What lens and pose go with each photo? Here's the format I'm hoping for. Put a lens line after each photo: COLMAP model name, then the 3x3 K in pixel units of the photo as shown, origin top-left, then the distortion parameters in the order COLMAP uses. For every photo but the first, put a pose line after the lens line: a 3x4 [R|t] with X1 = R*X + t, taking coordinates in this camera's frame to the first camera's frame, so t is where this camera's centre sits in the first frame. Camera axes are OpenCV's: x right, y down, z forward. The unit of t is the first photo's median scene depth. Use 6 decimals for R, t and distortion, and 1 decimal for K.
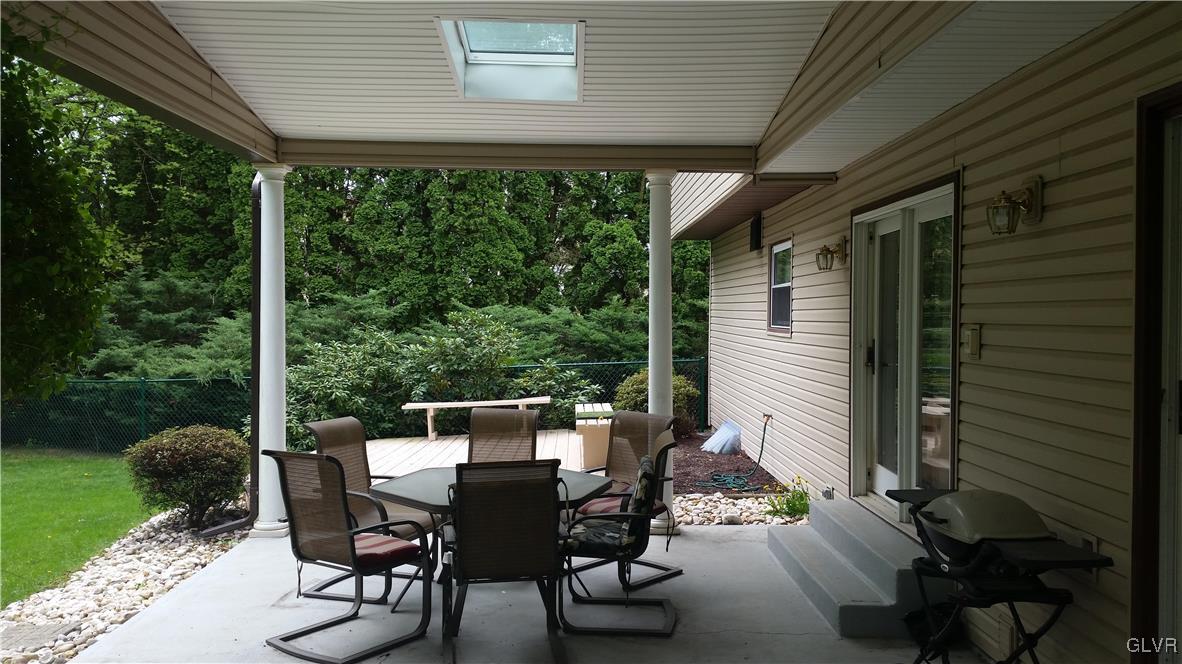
lens RADIAL K [[951.1, 0, 584.2], [0, 951.1, 340.4], [0, 0, 1]] dist [0.126831, -0.292973]
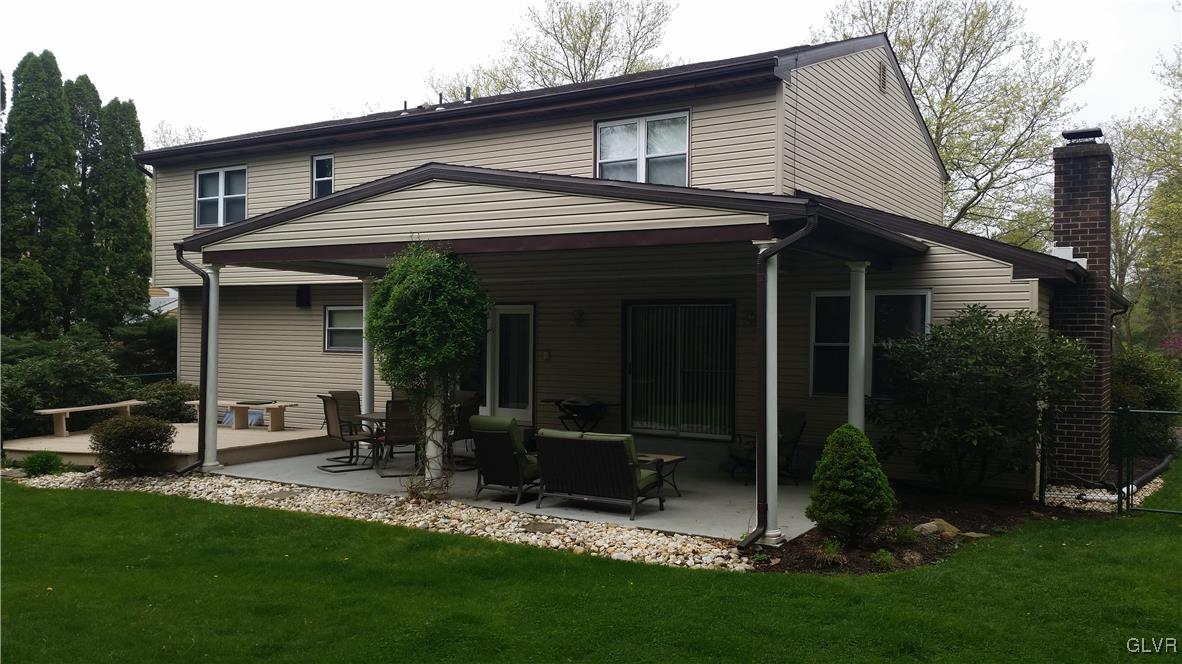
lens RADIAL K [[951.1, 0, 584.2], [0, 951.1, 340.4], [0, 0, 1]] dist [0.126831, -0.292973]
pose [[0.547660, 0.001163, 0.836700, -1.583180], [0.013810, 0.999850, -0.010430, -0.009440], [-0.836587, 0.017267, 0.547562, -0.625741]]
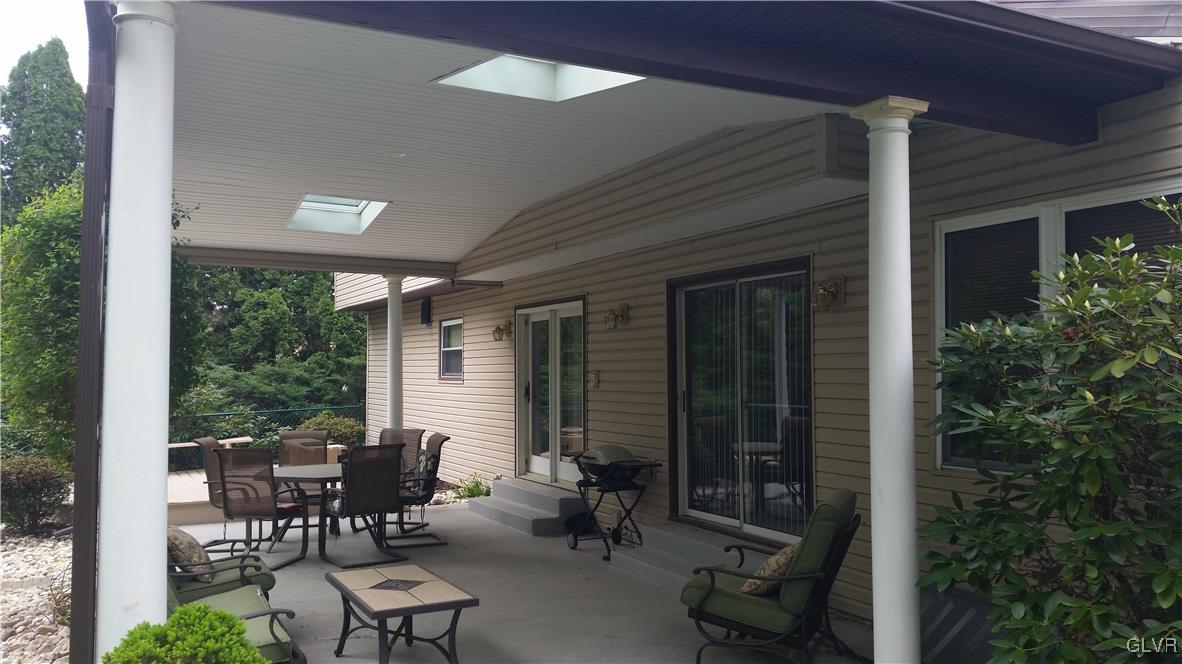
lens RADIAL K [[951.1, 0, 584.2], [0, 951.1, 340.4], [0, 0, 1]] dist [0.126831, -0.292973]
pose [[0.897810, 0.010172, 0.440265, -0.354810], [0.016604, 0.998241, -0.056922, 0.023031], [-0.440069, 0.058415, 0.896062, -0.562661]]
